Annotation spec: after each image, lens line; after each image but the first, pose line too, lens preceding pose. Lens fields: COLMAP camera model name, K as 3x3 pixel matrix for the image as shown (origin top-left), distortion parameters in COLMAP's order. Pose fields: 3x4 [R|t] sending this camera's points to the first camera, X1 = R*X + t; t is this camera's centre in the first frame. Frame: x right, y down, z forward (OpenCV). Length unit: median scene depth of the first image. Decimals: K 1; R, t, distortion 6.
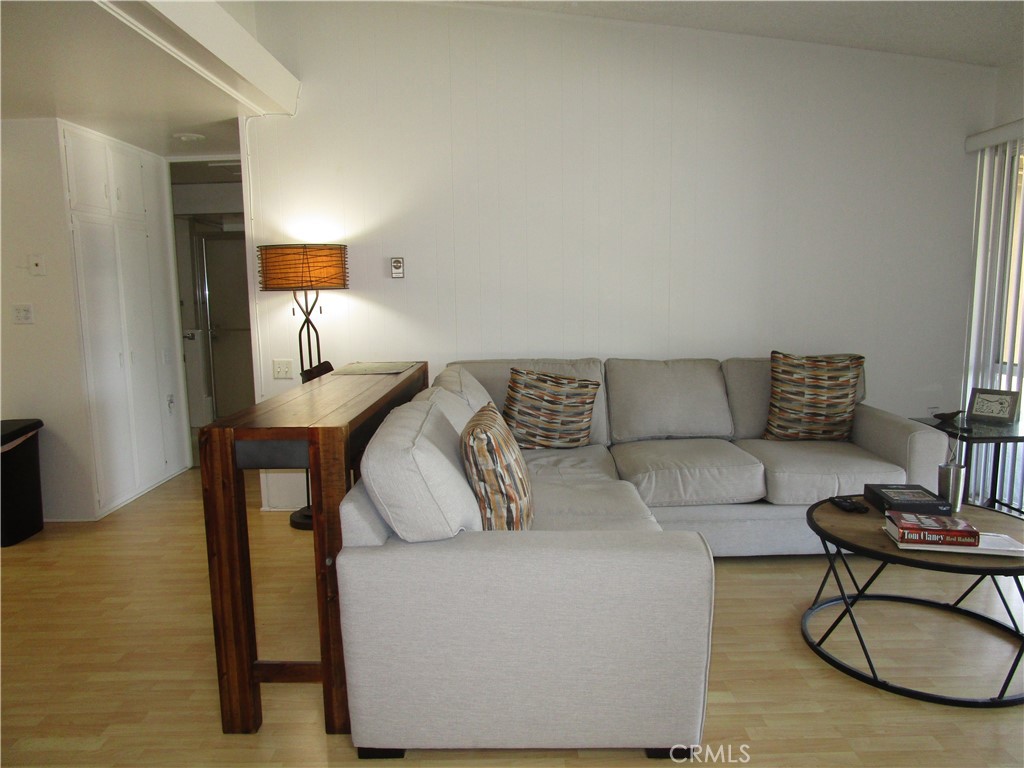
lens RADIAL K [[721.7, 0, 512.0], [0, 721.7, 384.0], [0, 0, 1]] dist [-0.034771, 0.007338]
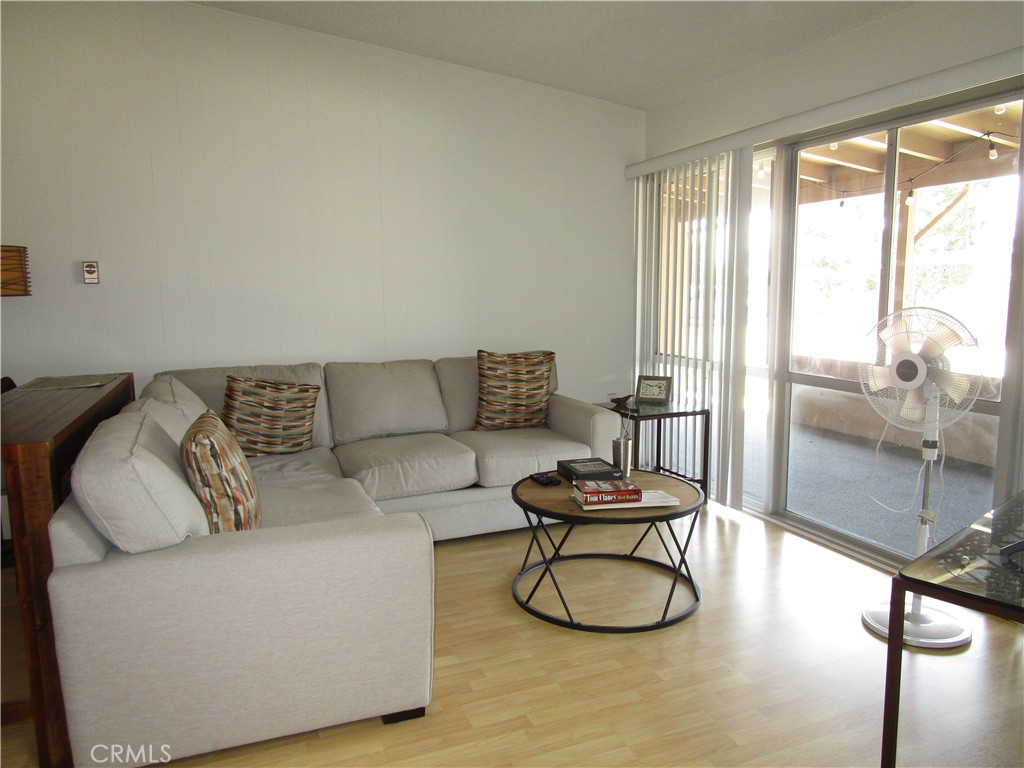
lens RADIAL K [[790.1, 0, 512.0], [0, 790.1, 384.0], [0, 0, 1]] dist [-0.032370, 0.009299]
pose [[0.933195, -0.042495, 0.356849, -0.028549], [0.048692, 0.998779, -0.008398, 0.021487], [-0.356056, 0.025213, 0.934124, -0.172627]]
